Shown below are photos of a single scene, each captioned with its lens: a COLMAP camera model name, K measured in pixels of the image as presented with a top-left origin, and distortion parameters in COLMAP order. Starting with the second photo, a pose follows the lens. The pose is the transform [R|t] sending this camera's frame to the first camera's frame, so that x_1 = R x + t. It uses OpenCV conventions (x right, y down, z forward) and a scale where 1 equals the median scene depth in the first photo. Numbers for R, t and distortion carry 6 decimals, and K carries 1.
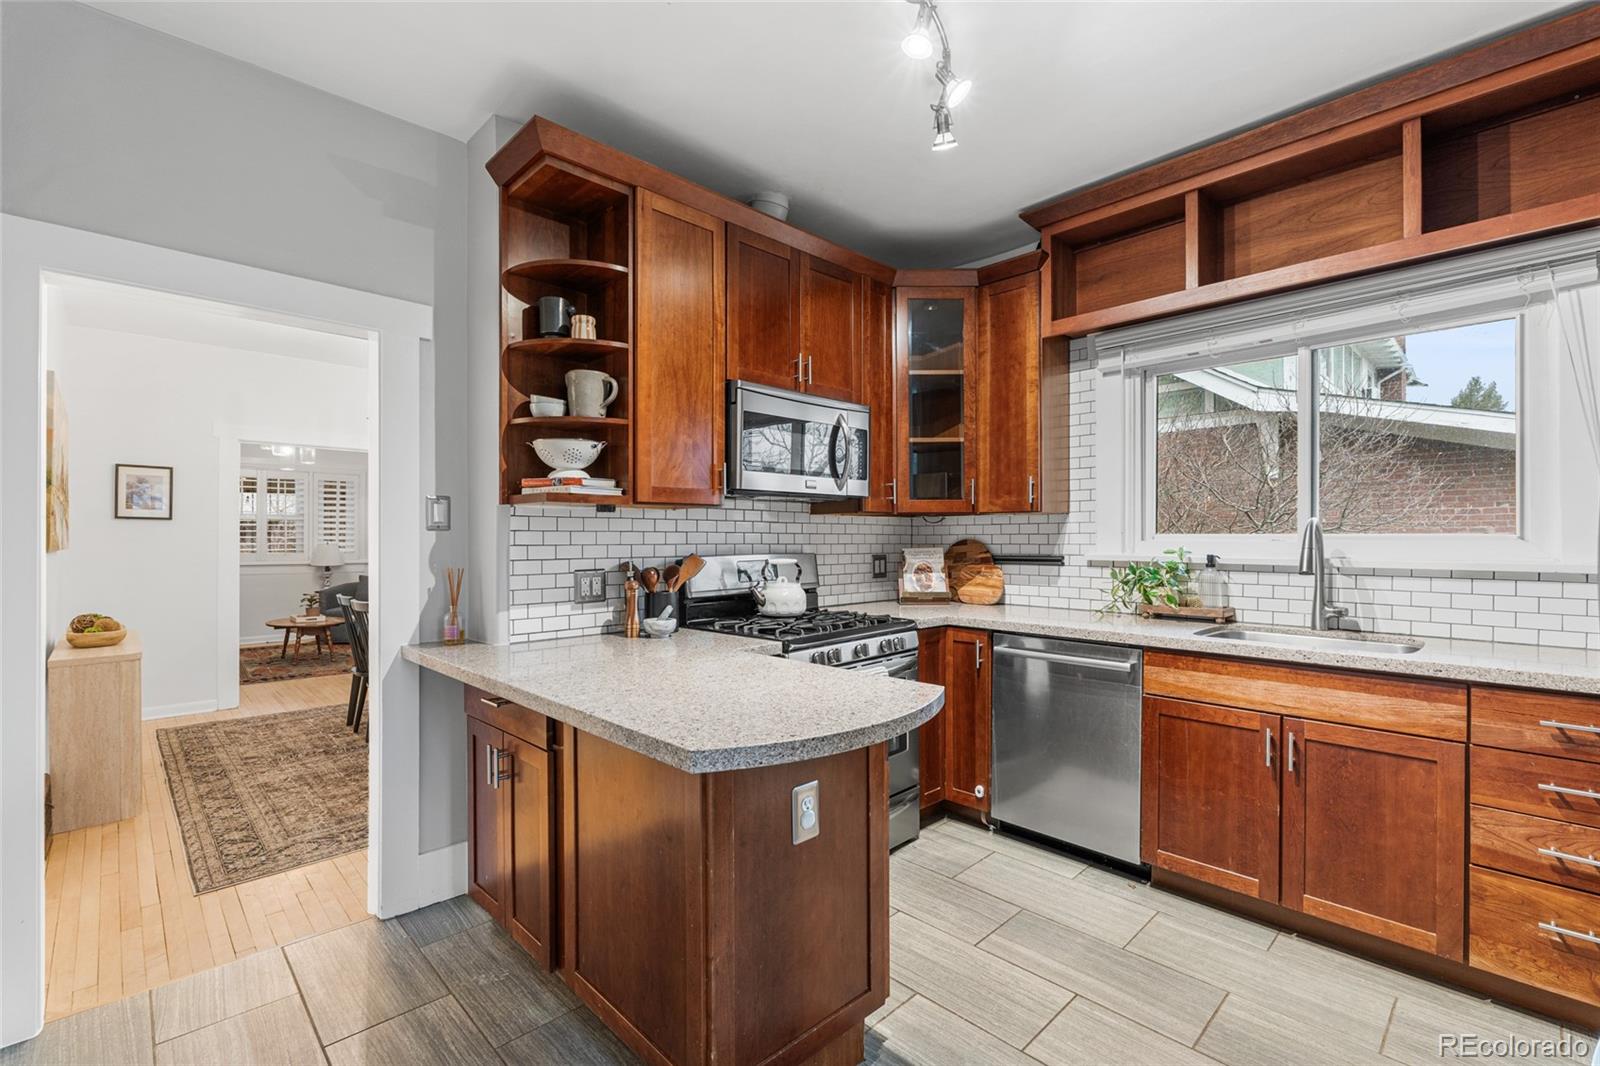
lens RADIAL K [[710.0, 0, 801.9], [0, 710.0, 537.7], [0, 0, 1]] dist [-0.000187, 0.000440]
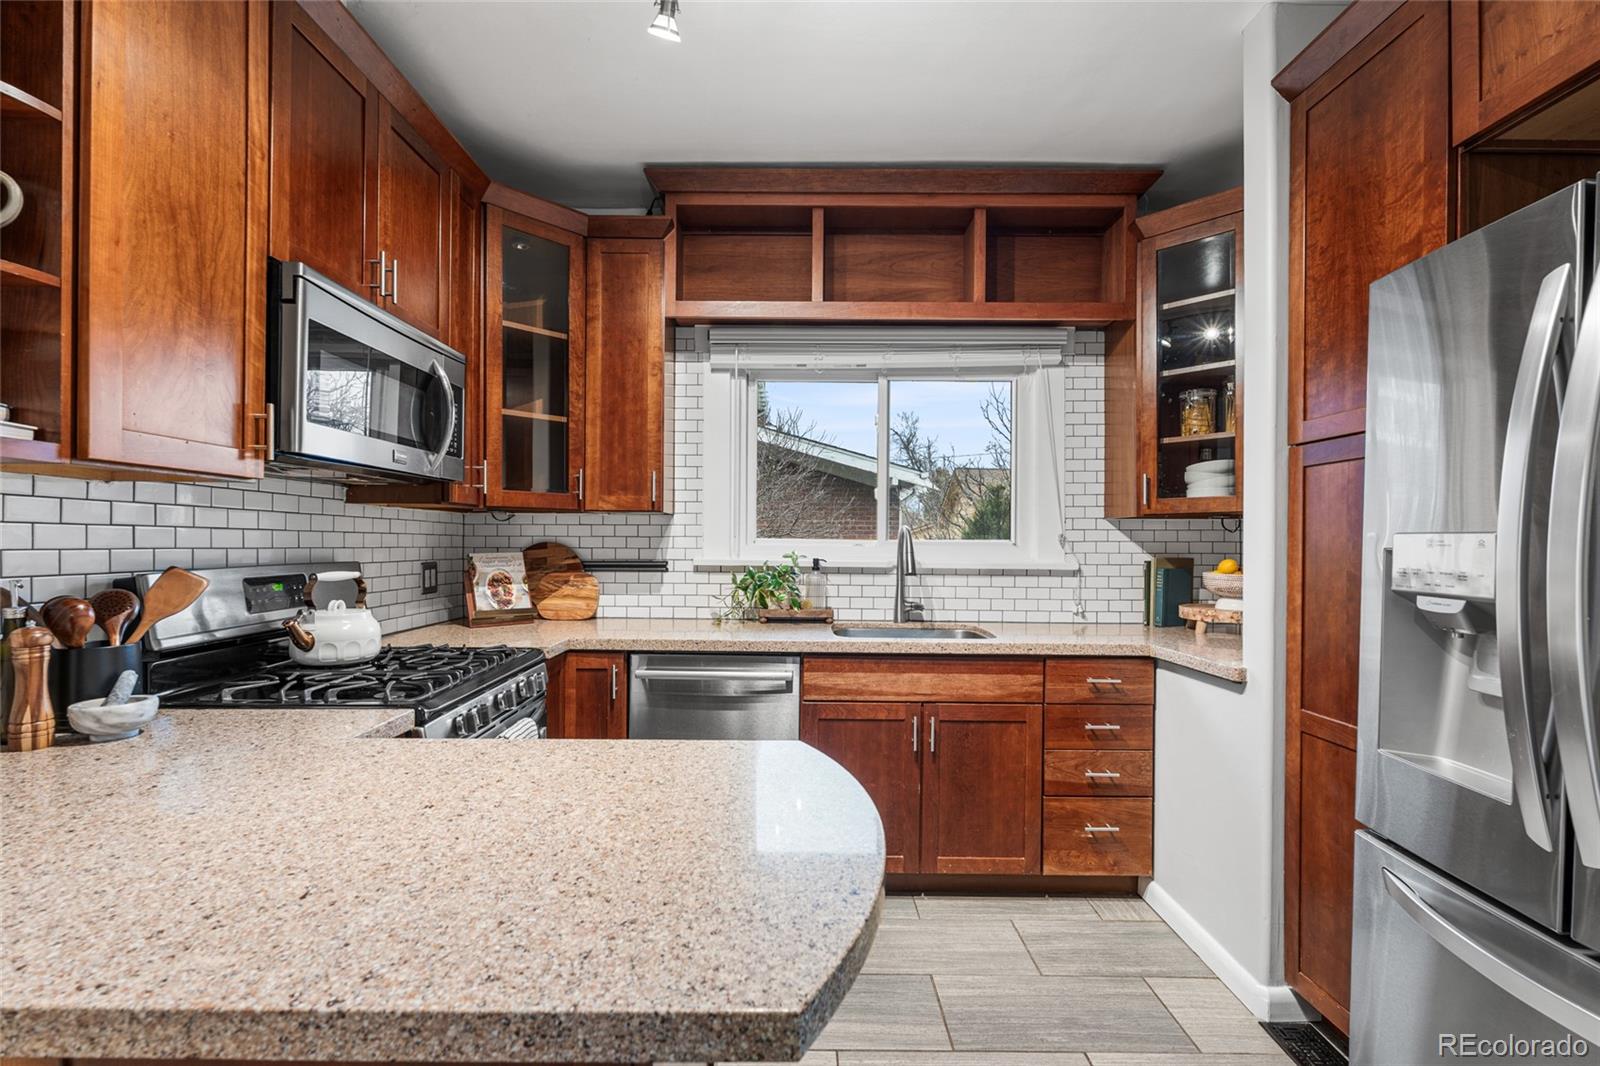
lens RADIAL K [[707.6, 0, 799.4], [0, 707.6, 545.0], [0, 0, 1]] dist [-0.004836, 0.000152]
pose [[0.696454, 0.003490, 0.717593, -0.208590], [-0.008764, 0.999955, 0.003643, 0.000322], [-0.717548, -0.008826, 0.696453, 0.300343]]
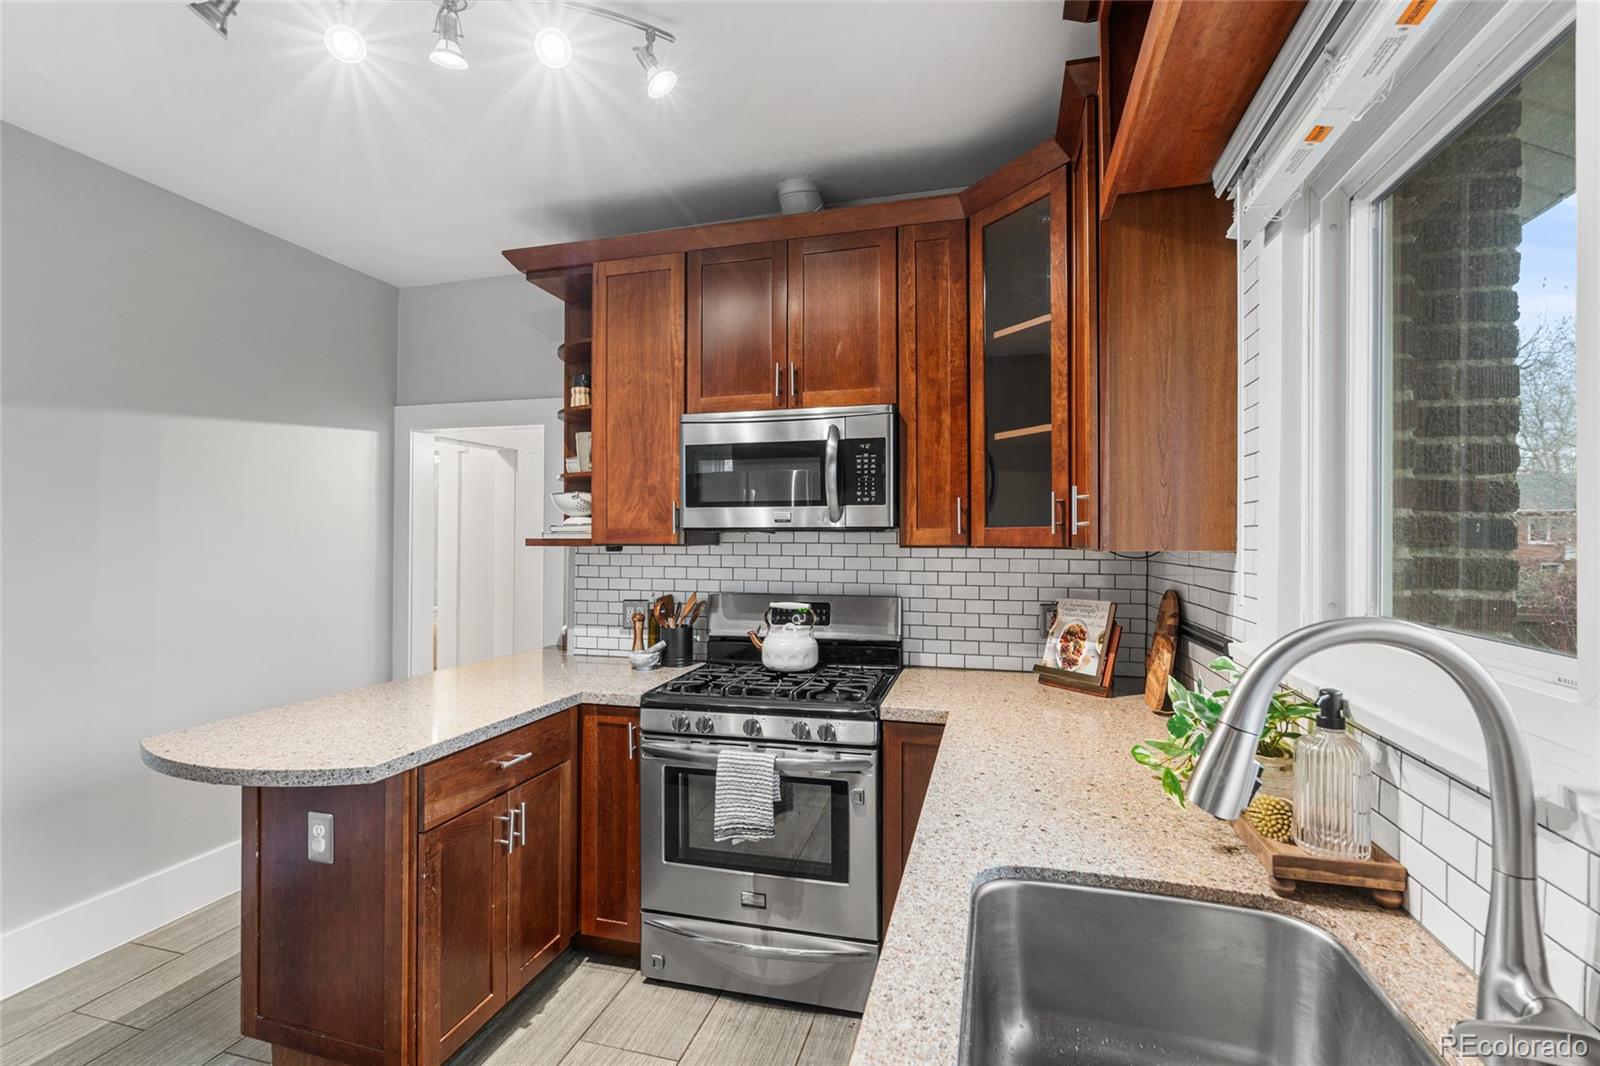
lens RADIAL K [[714.2, 0, 790.2], [0, 714.2, 533.5], [0, 0, 1]] dist [-0.001306, -0.000021]
pose [[0.492421, -0.003475, -0.870350, 0.793435], [0.000991, 0.999994, -0.003432, -0.055534], [0.870357, 0.000827, 0.492421, 0.630038]]
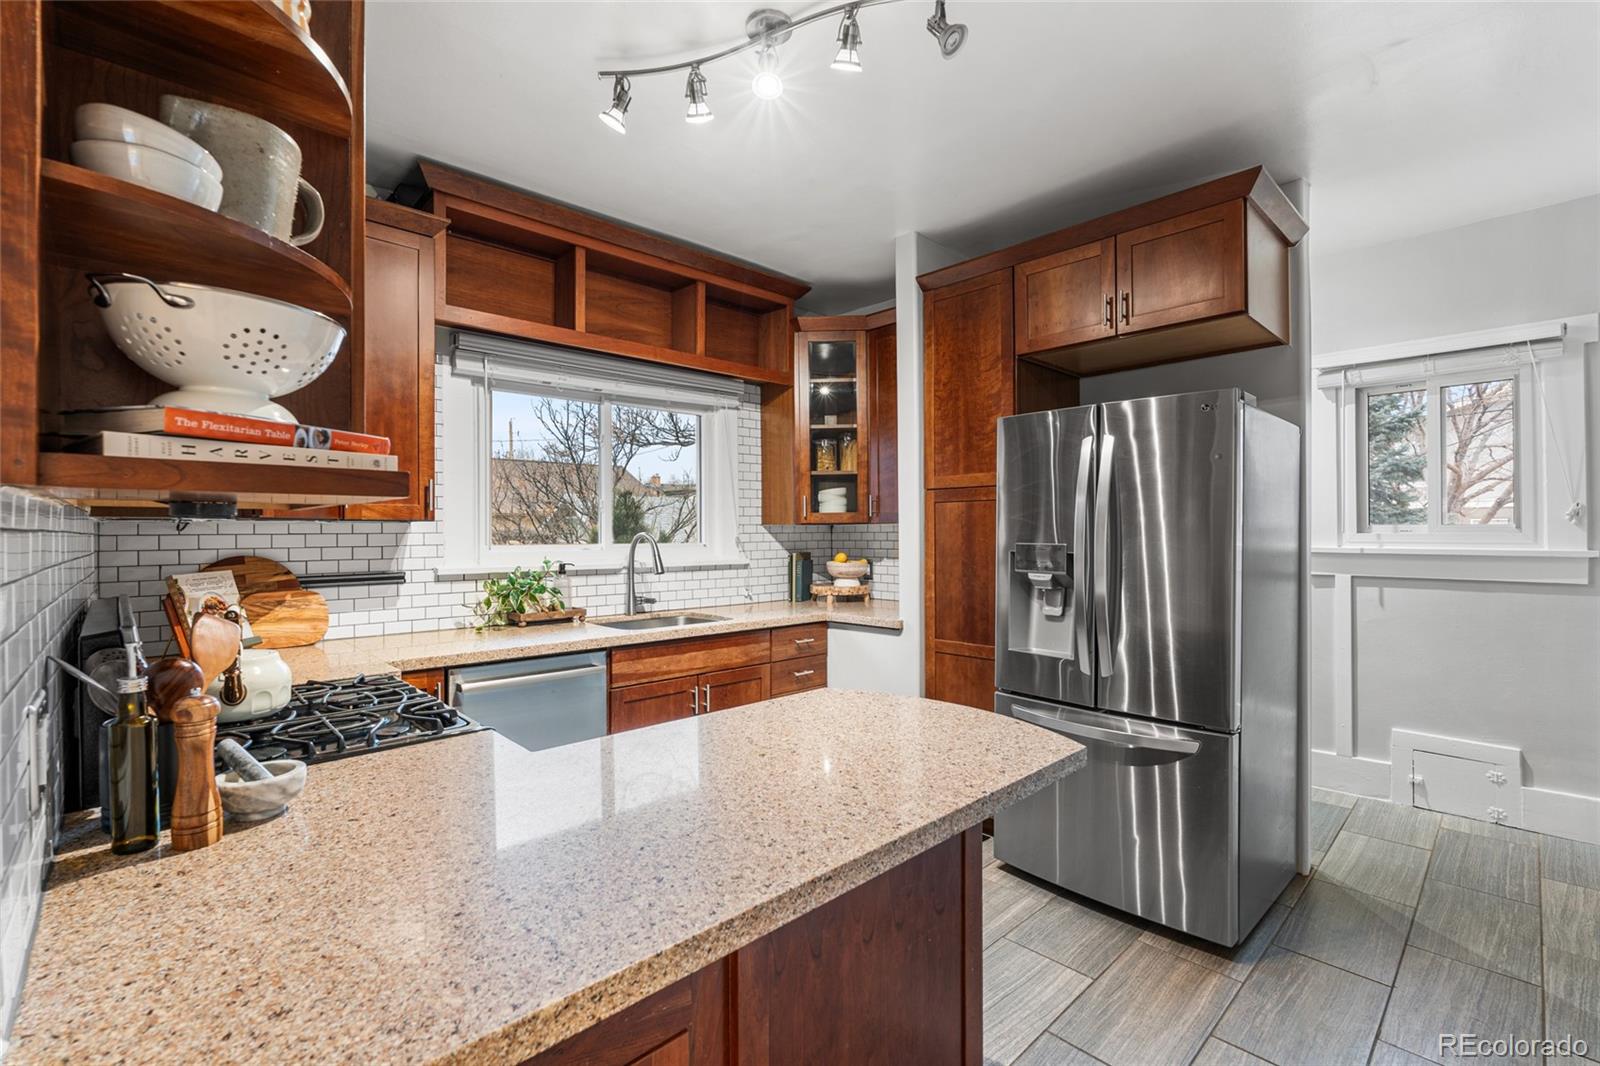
lens RADIAL K [[703.4, 0, 797.5], [0, 703.4, 529.2], [0, 0, 1]] dist [-0.003279, -0.000189]
pose [[0.016744, 0.004533, 0.999850, -0.582369], [0.002330, 0.999987, -0.004573, -0.025773], [-0.999857, 0.002406, 0.016733, 0.636147]]
